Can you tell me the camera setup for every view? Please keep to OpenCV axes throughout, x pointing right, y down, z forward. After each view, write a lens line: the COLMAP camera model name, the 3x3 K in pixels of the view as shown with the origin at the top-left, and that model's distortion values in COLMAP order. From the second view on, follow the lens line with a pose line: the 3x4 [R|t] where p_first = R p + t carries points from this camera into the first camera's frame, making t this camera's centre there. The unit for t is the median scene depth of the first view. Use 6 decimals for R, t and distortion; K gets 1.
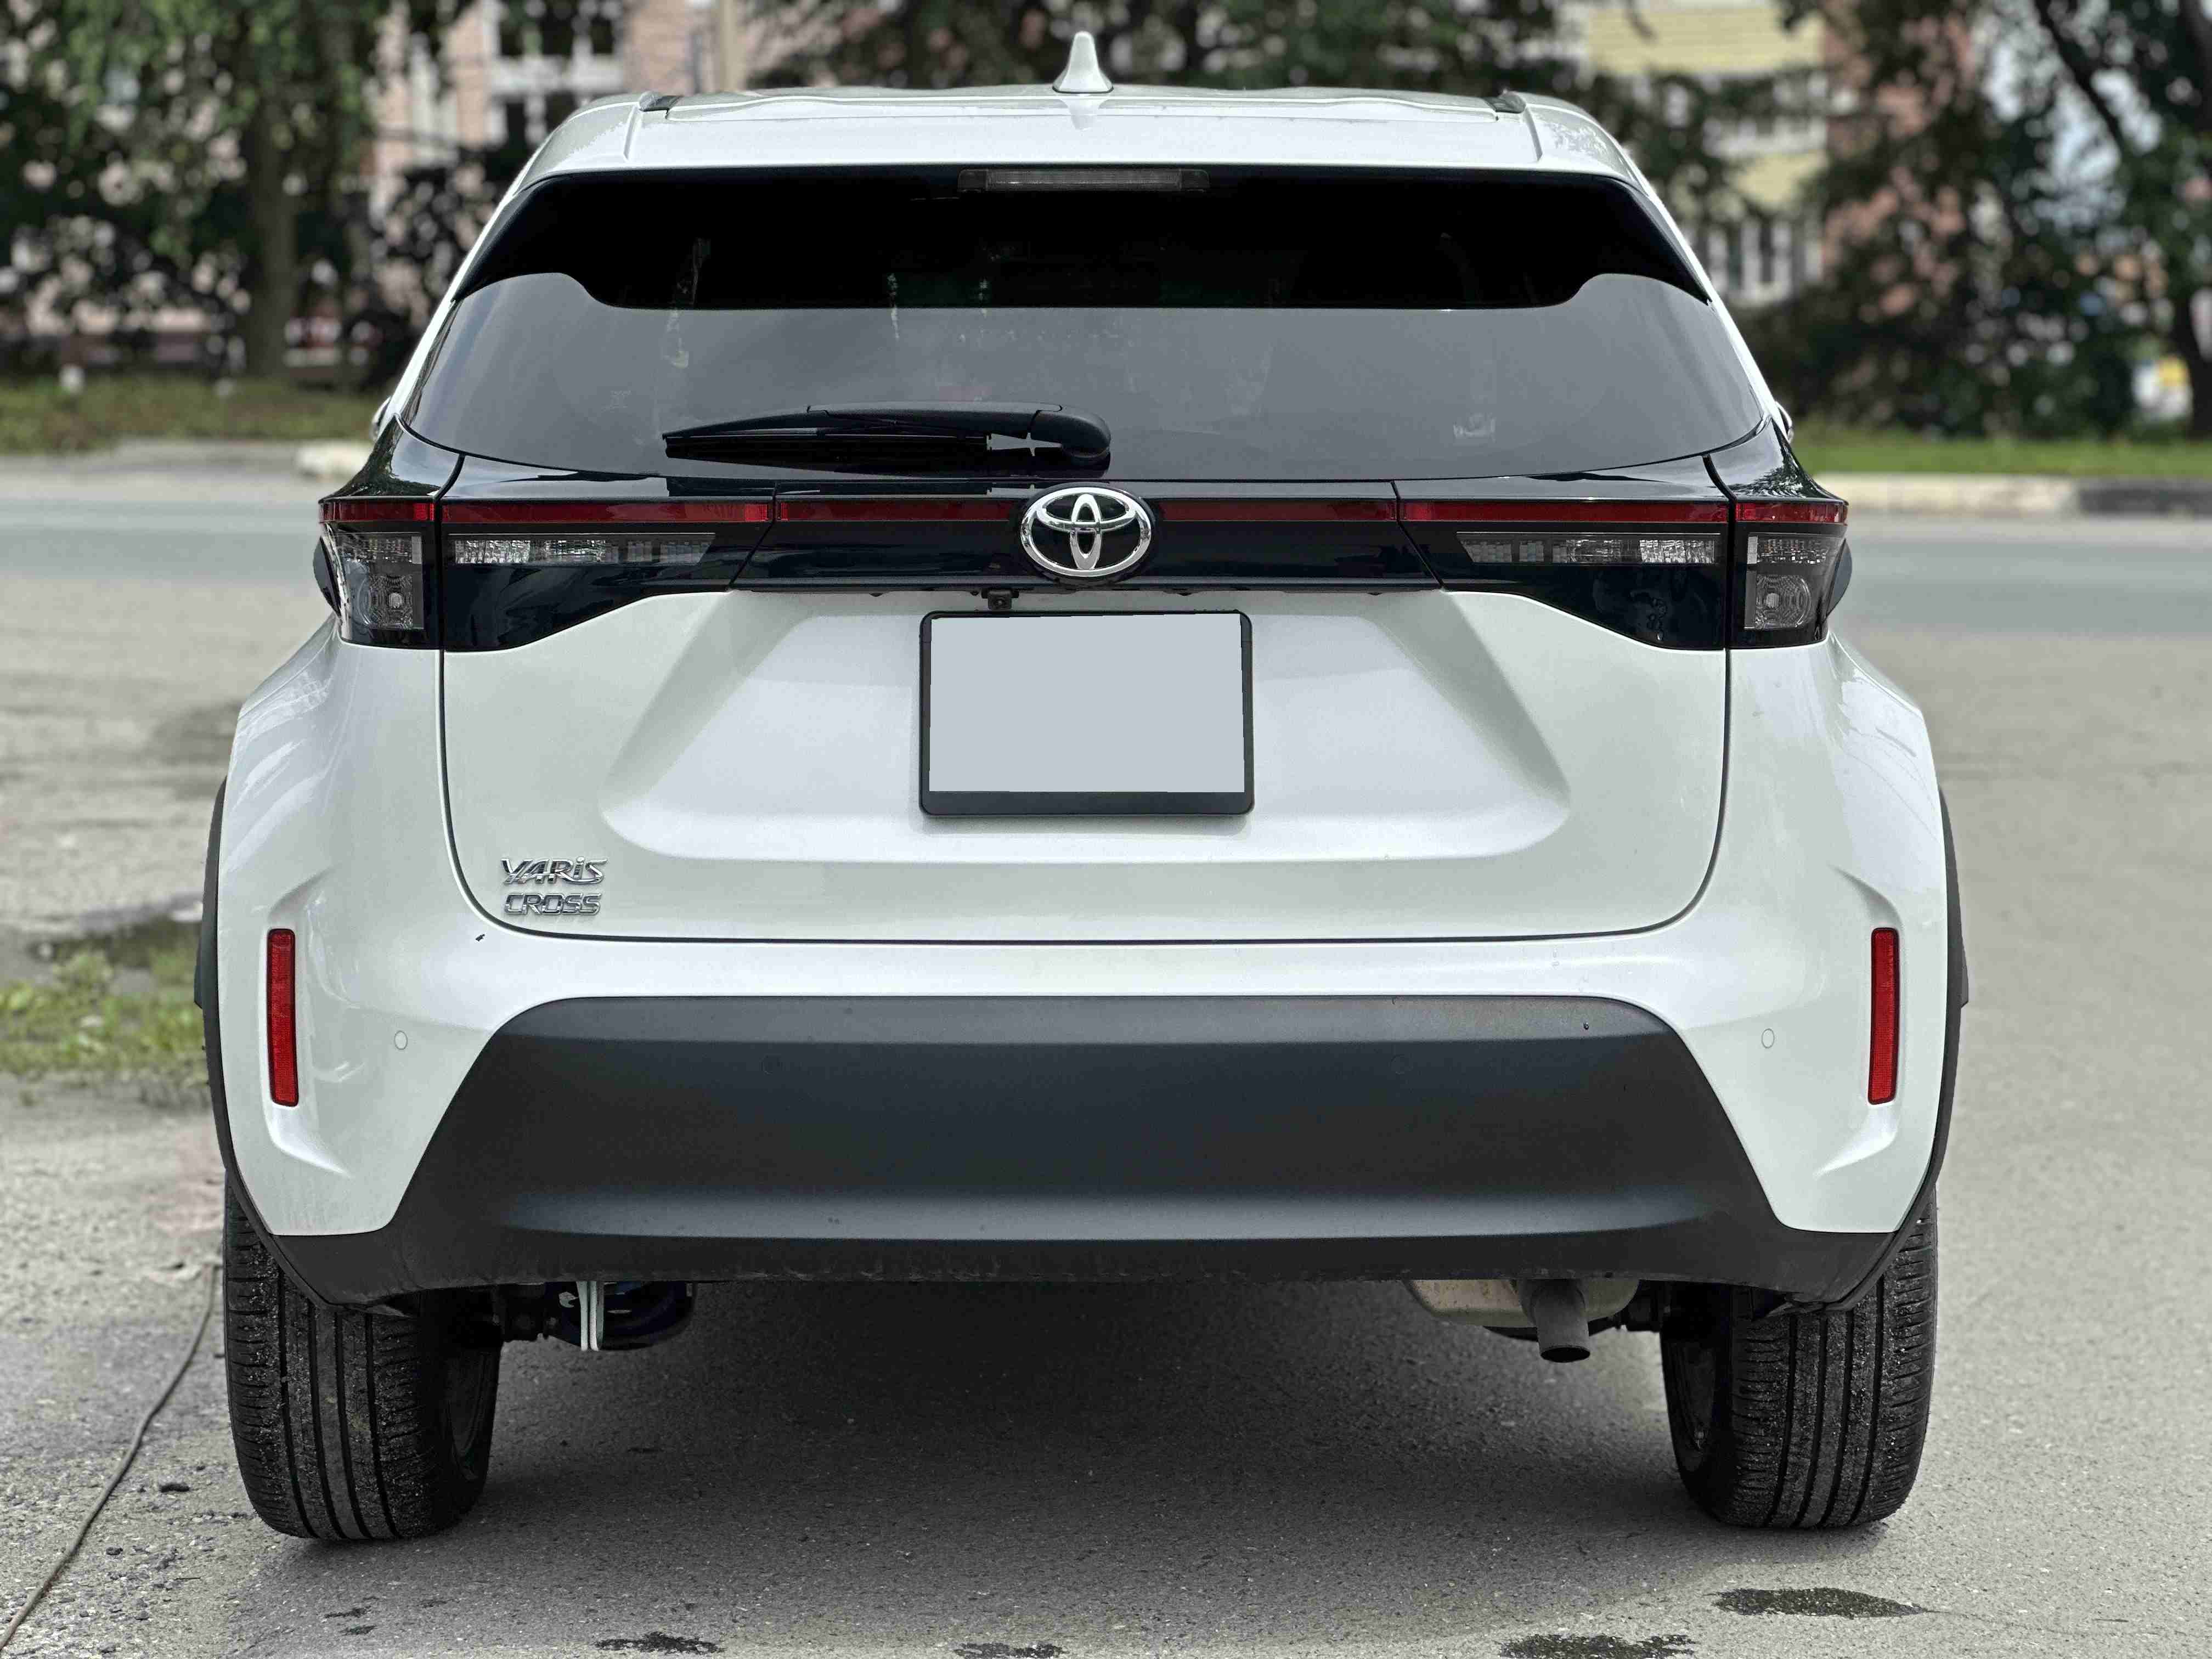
lens RADIAL K [[4843.8, 0, 1106.0], [0, 4843.8, 829.5], [0, 0, 1]] dist [0.355061, -2.082372]
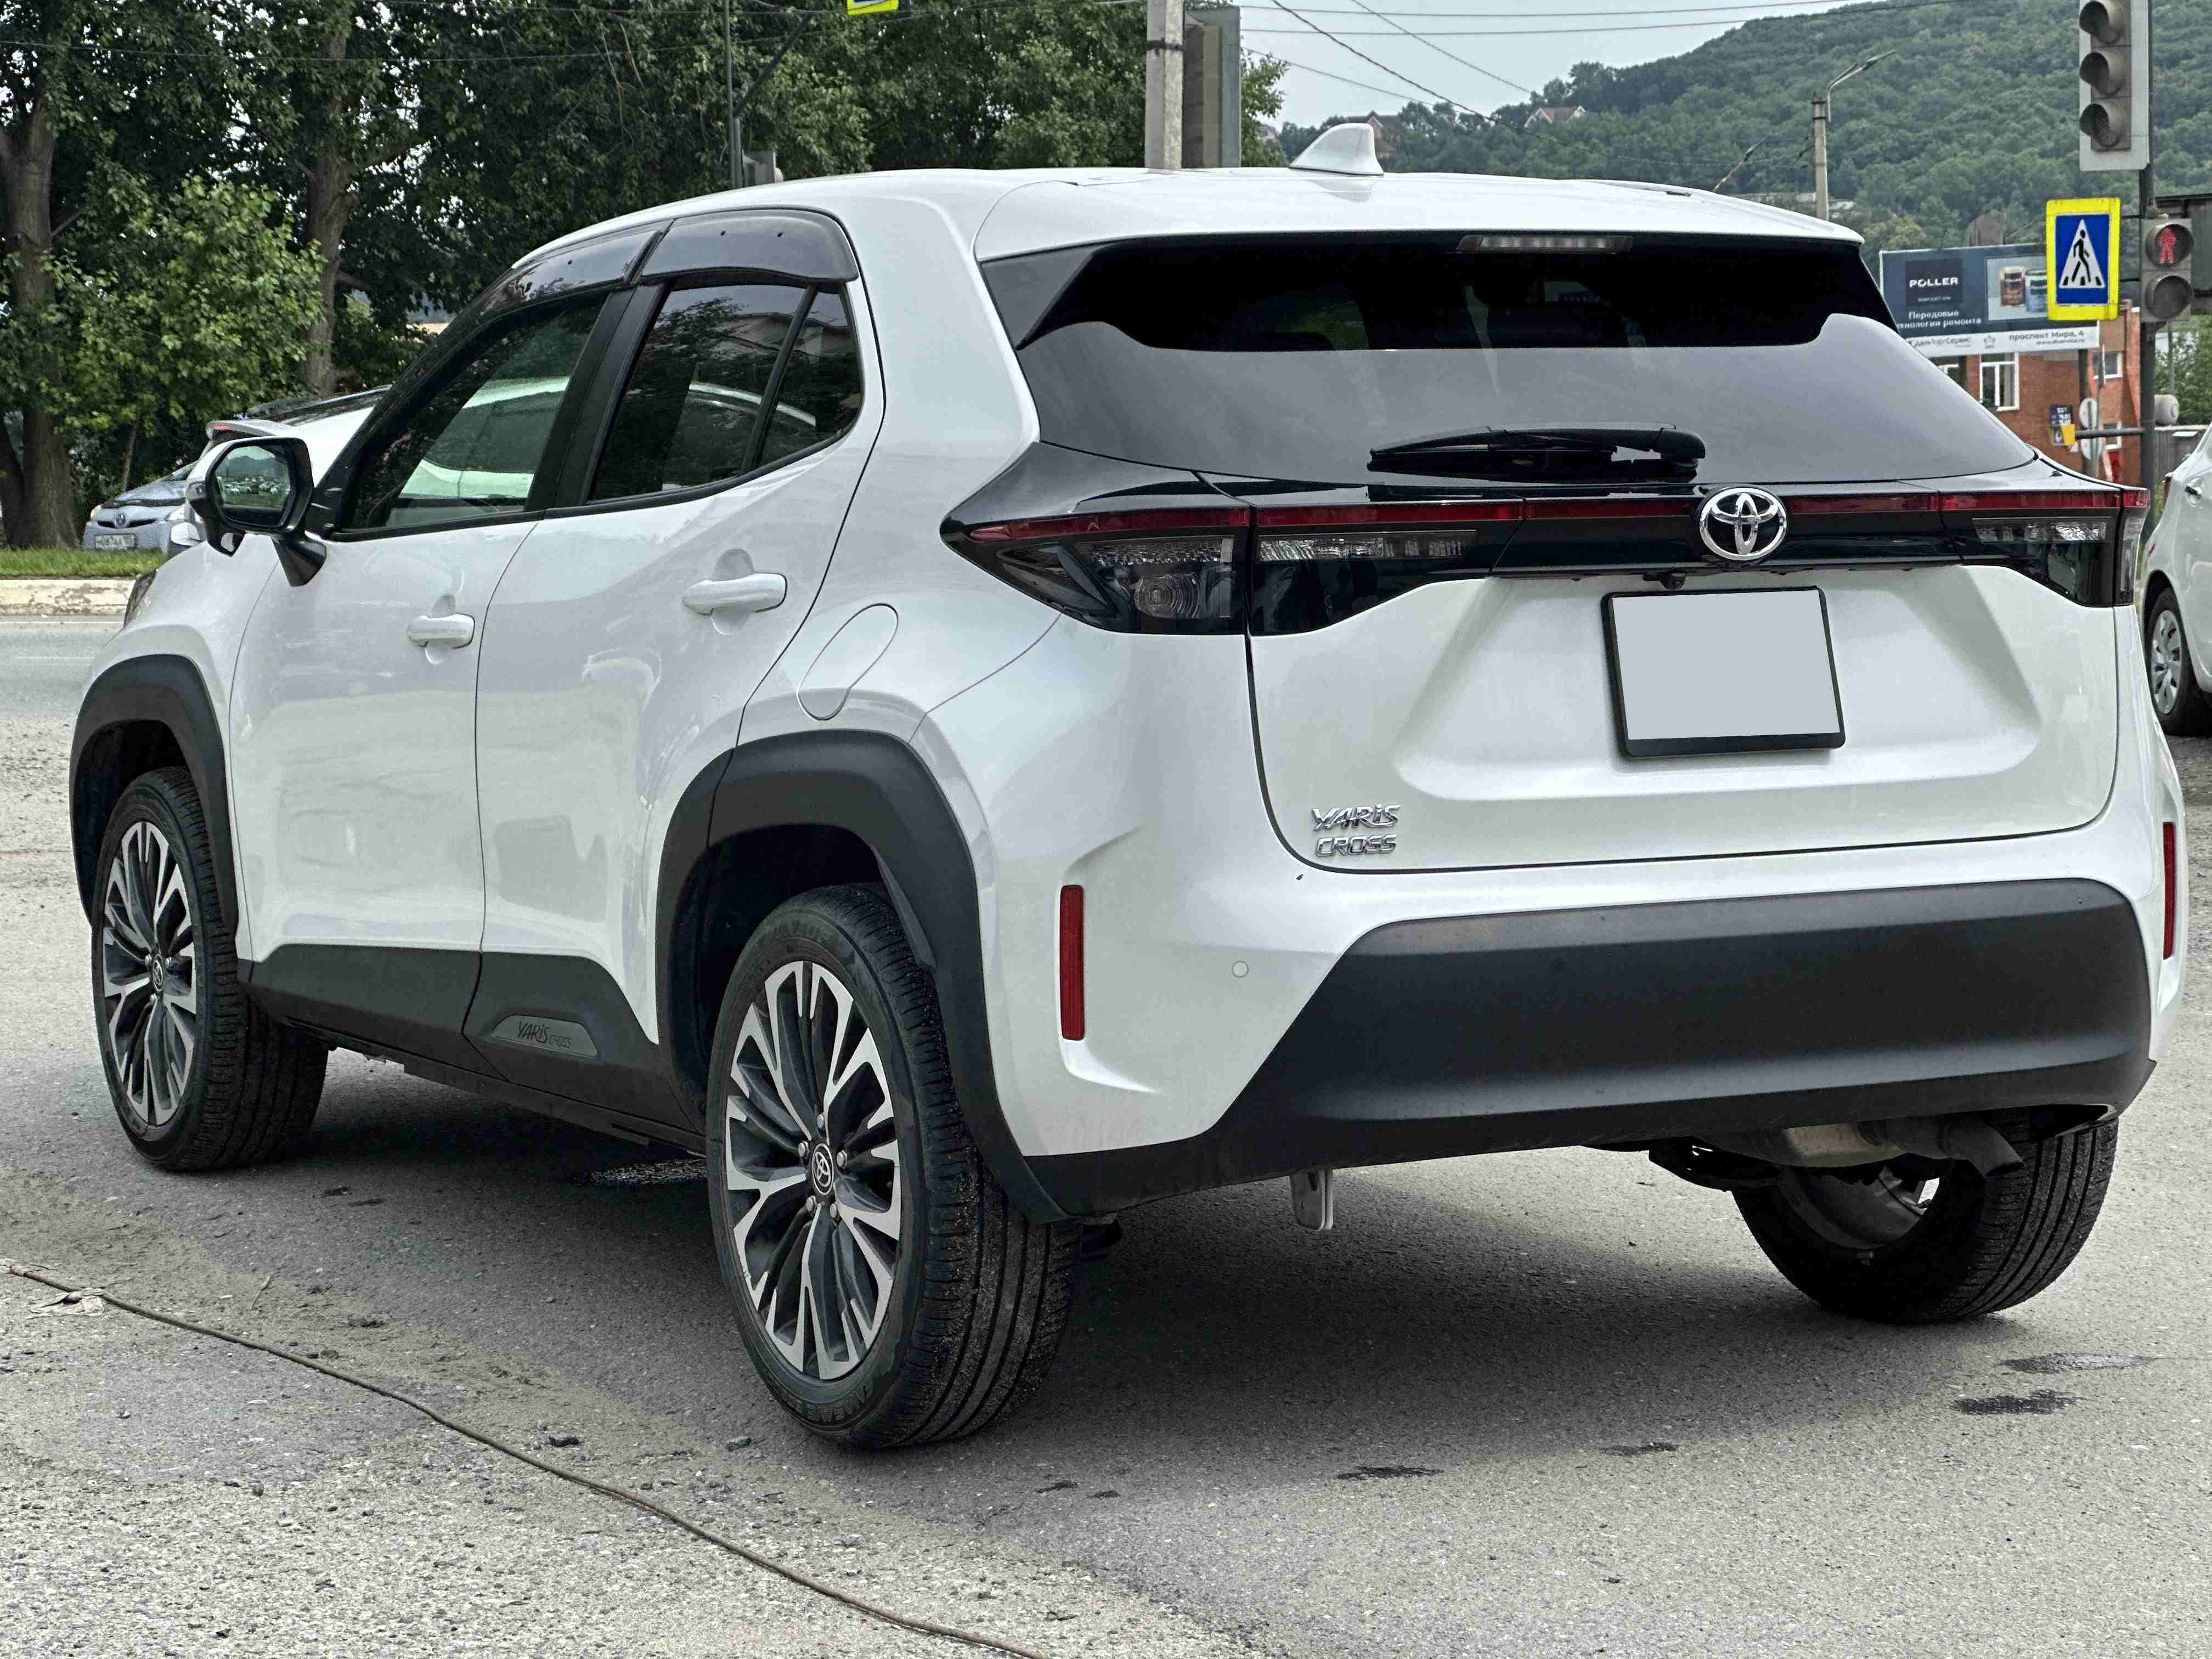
lens RADIAL K [[4858.1, 0, 1106.0], [0, 4858.1, 829.5], [0, 0, 1]] dist [-0.498705, 13.526785]
pose [[0.871213, -0.044034, 0.488926, -0.743827], [0.054382, 0.998496, -0.006976, 0.016172], [-0.487884, 0.032666, 0.872297, 0.003620]]
